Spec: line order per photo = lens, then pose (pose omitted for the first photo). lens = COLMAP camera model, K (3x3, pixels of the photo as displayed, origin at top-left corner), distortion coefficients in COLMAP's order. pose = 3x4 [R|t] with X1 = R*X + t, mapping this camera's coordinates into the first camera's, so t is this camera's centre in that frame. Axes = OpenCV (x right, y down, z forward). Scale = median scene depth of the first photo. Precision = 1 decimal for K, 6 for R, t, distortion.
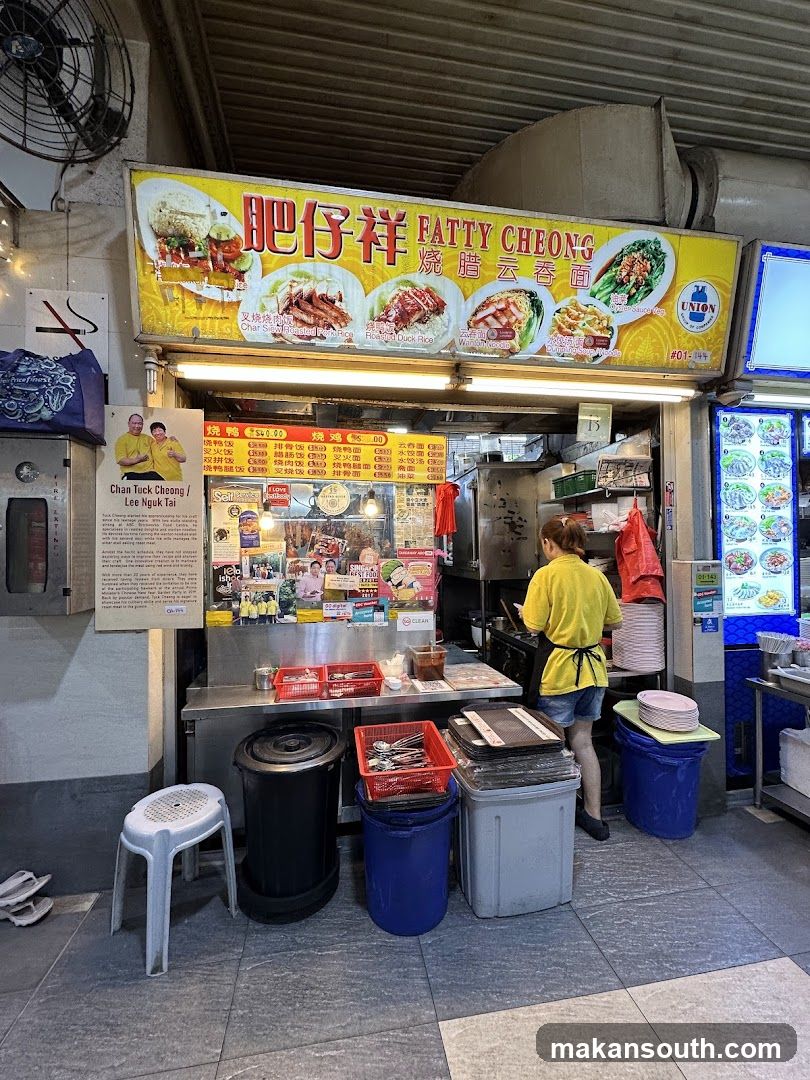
lens RADIAL K [[446.7, 0, 407.2], [0, 446.7, 545.1], [0, 0, 1]] dist [-0.001705, 0.000056]
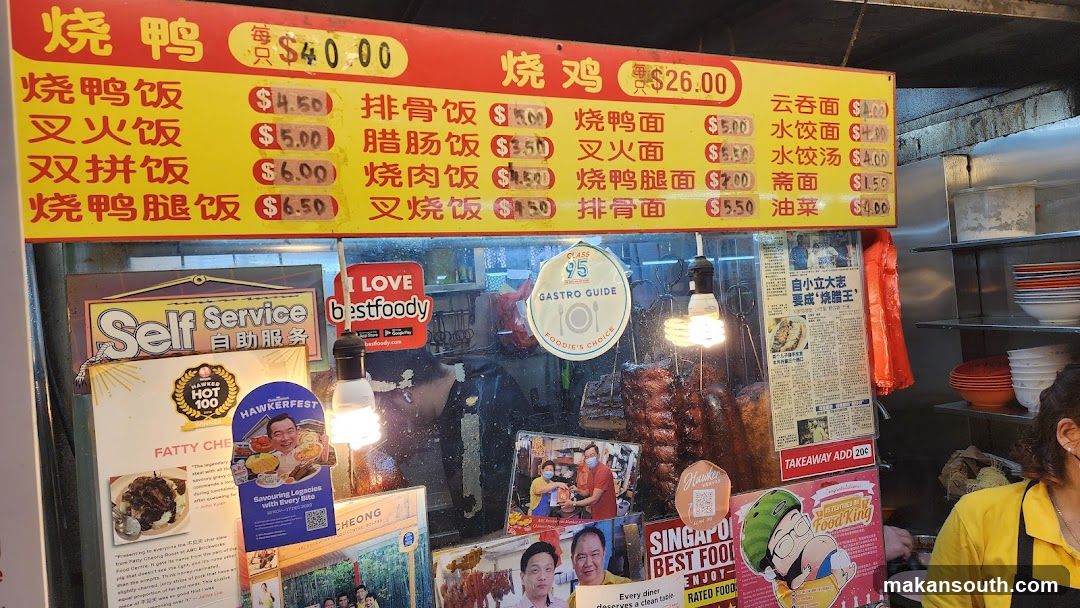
lens RADIAL K [[764.8, 0, 557.4], [0, 764.8, 304.9], [0, 0, 1]] dist [0.059817, -0.043390]
pose [[0.970880, -0.066022, 0.230288, -0.339110], [0.066485, 0.997771, 0.005759, -0.124579], [-0.230155, 0.009719, 0.973106, 0.649399]]
